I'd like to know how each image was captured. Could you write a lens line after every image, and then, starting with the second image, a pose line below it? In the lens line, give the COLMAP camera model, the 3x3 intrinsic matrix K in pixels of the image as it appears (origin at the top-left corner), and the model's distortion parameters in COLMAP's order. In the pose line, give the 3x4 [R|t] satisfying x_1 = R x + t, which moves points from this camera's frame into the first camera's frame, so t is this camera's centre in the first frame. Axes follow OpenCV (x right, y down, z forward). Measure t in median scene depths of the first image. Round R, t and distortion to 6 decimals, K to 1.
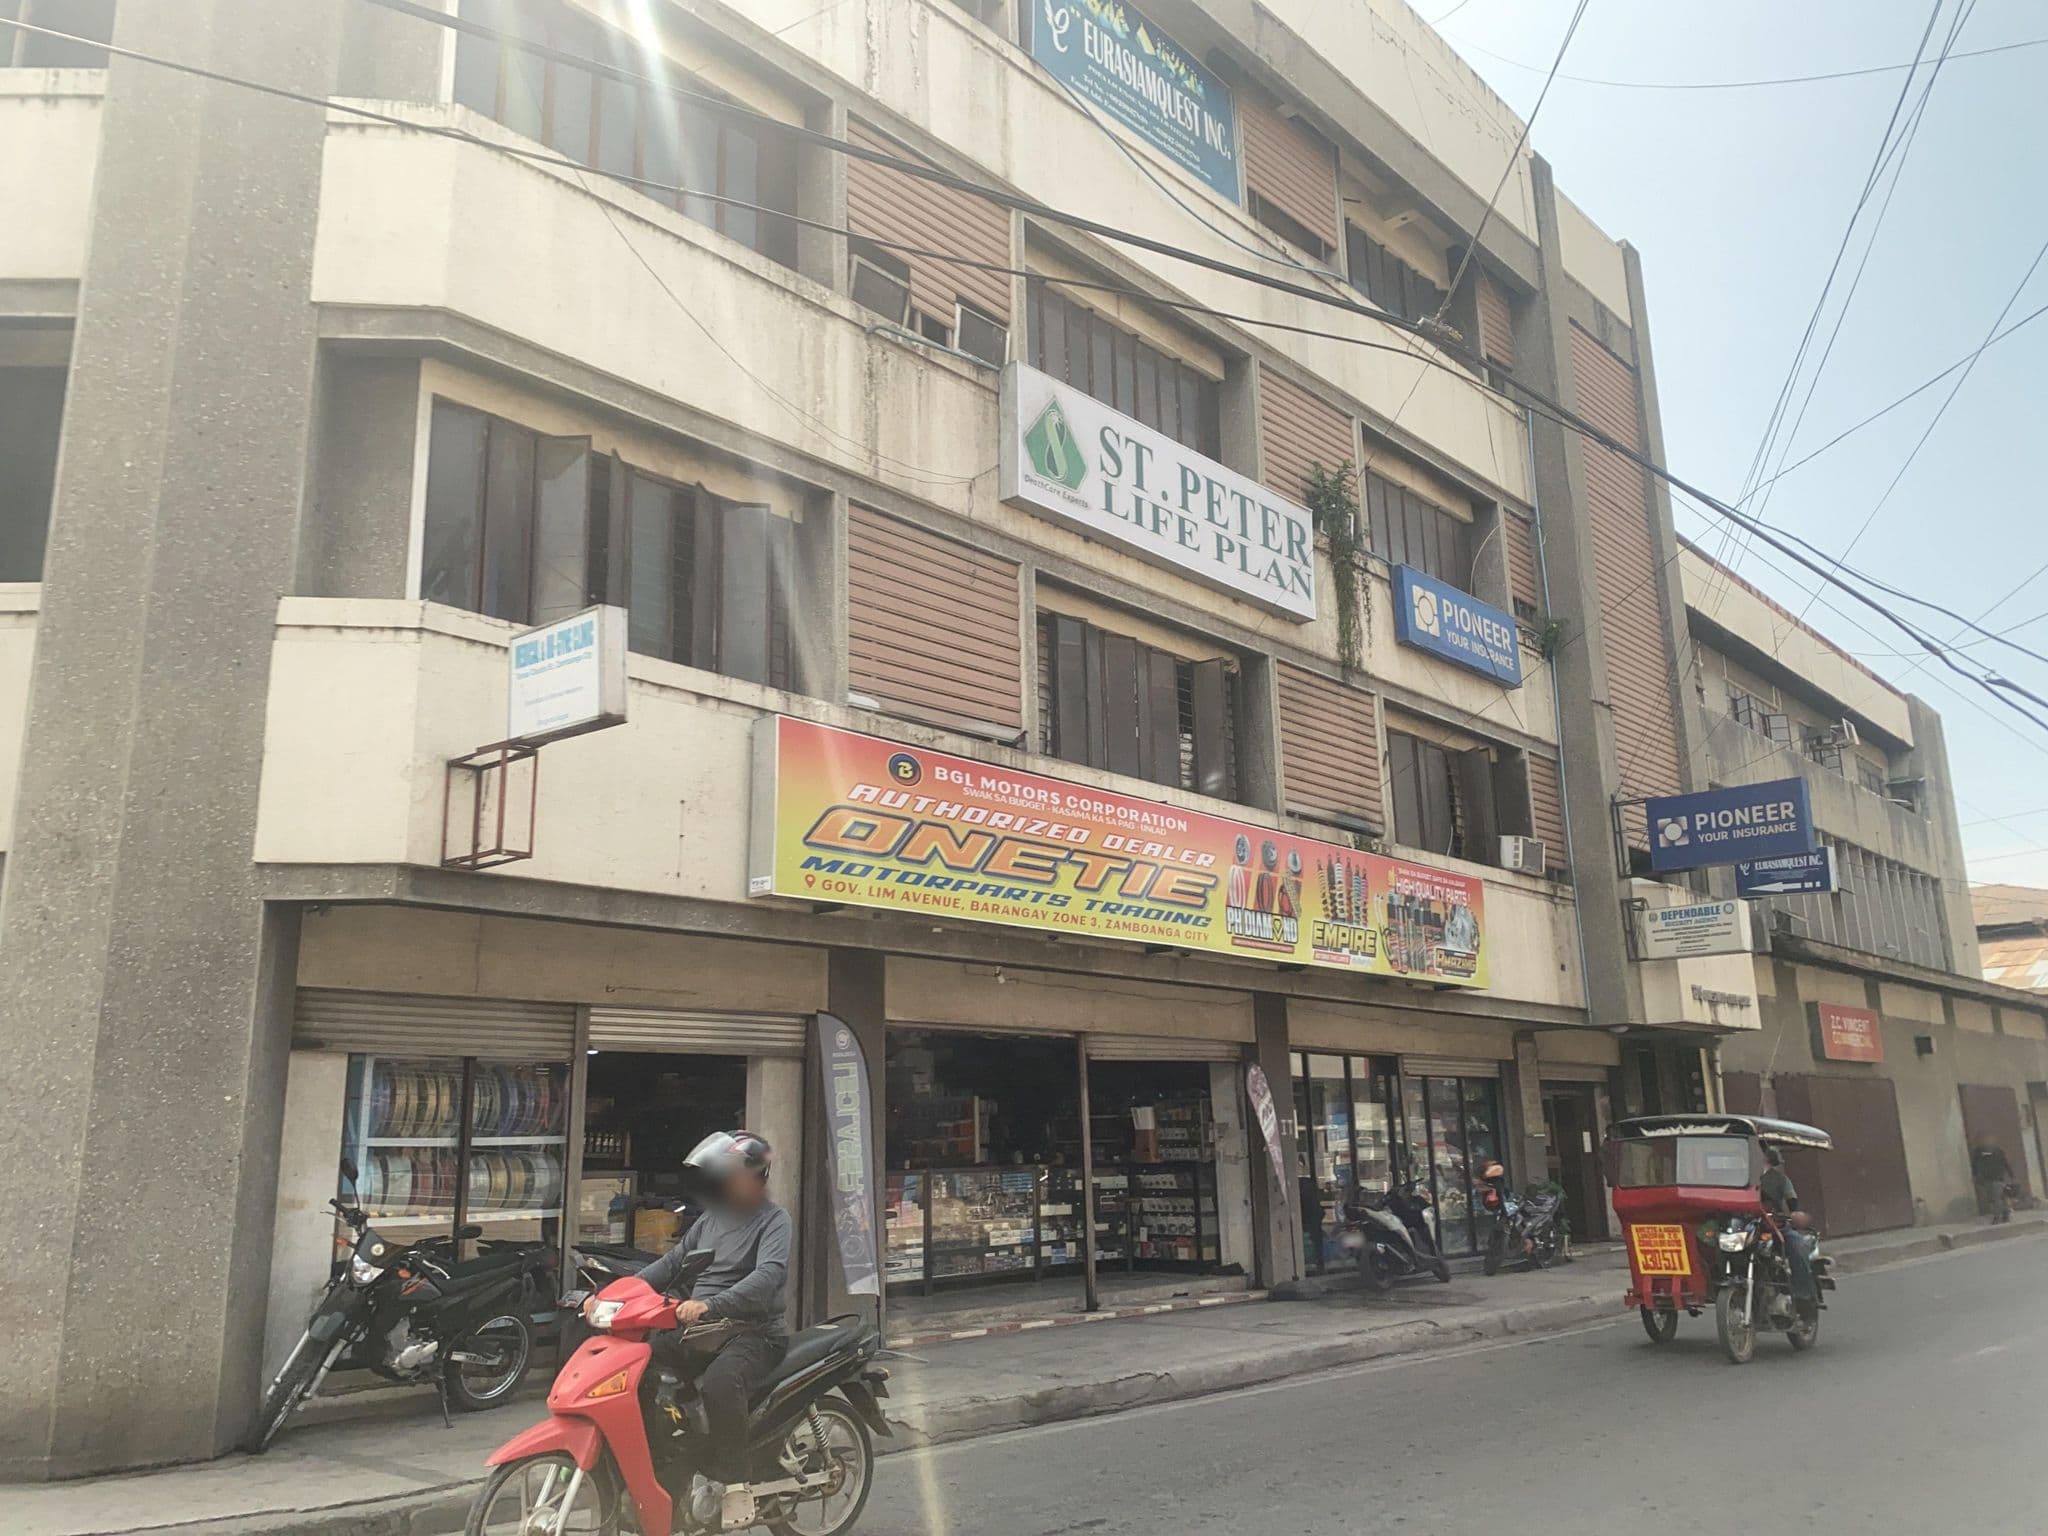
lens RADIAL K [[1614.5, 0, 1061.6], [0, 1614.5, 767.4], [0, 0, 1]] dist [0.109850, -0.169045]
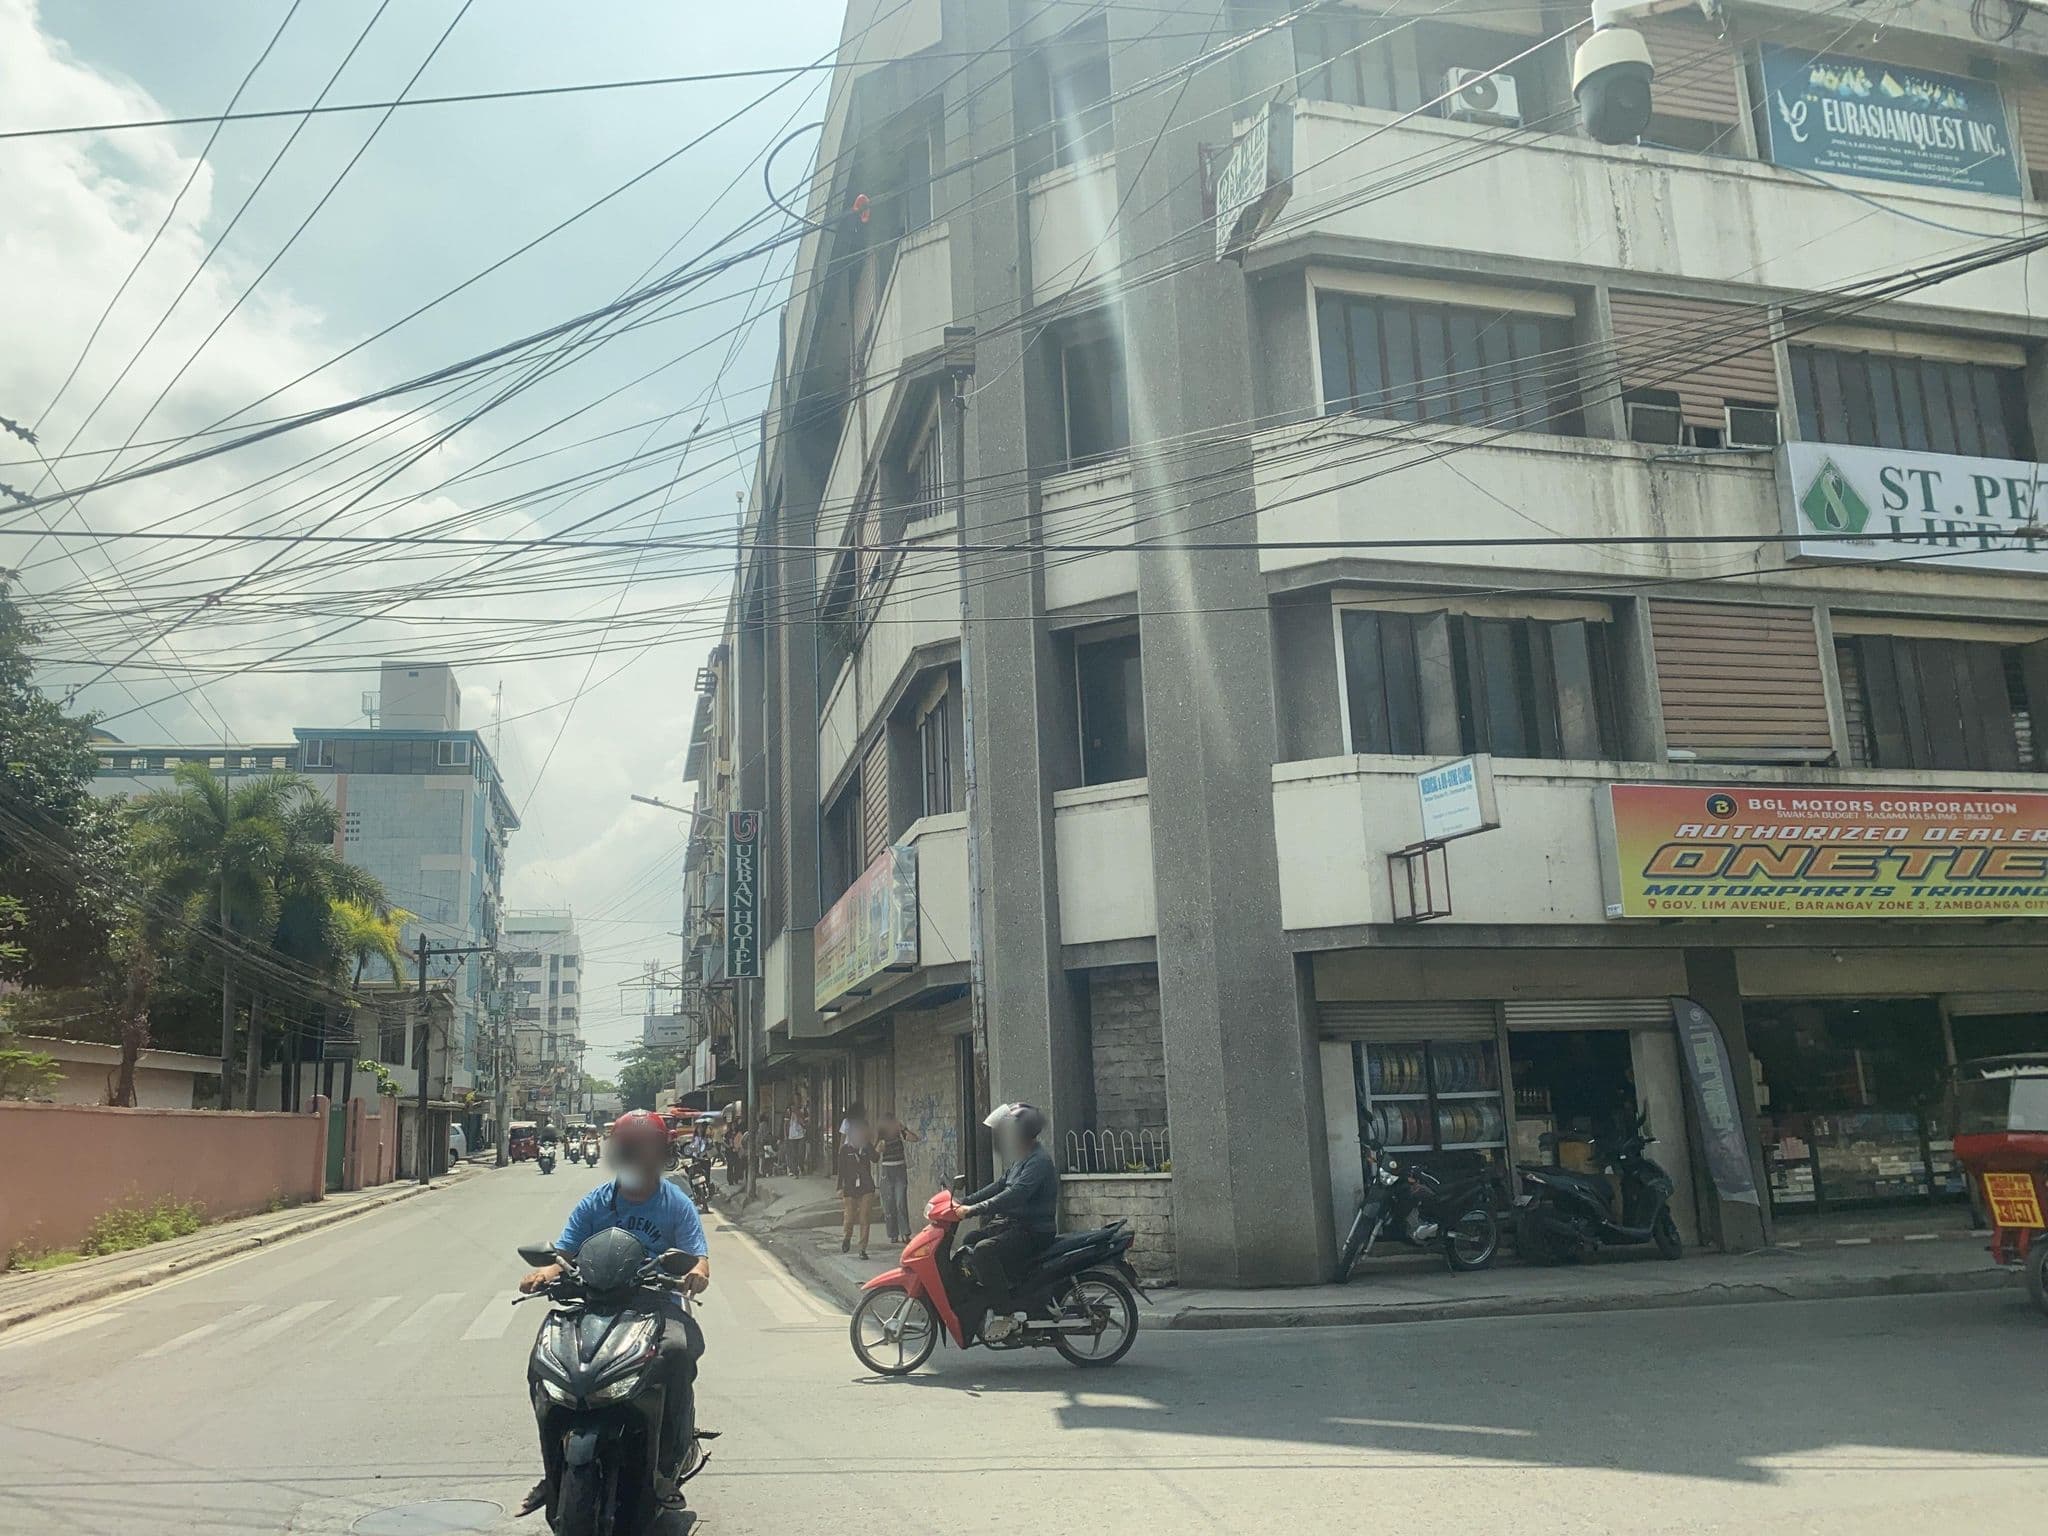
lens RADIAL K [[1444.9, 0, 1020.2], [0, 1444.9, 848.5], [0, 0, 1]] dist [0.010843, -0.008116]
pose [[0.823501, -0.116198, -0.555287, 0.071913], [0.149030, 0.988732, 0.014114, -0.059368], [0.547390, -0.094377, 0.831539, -0.240120]]
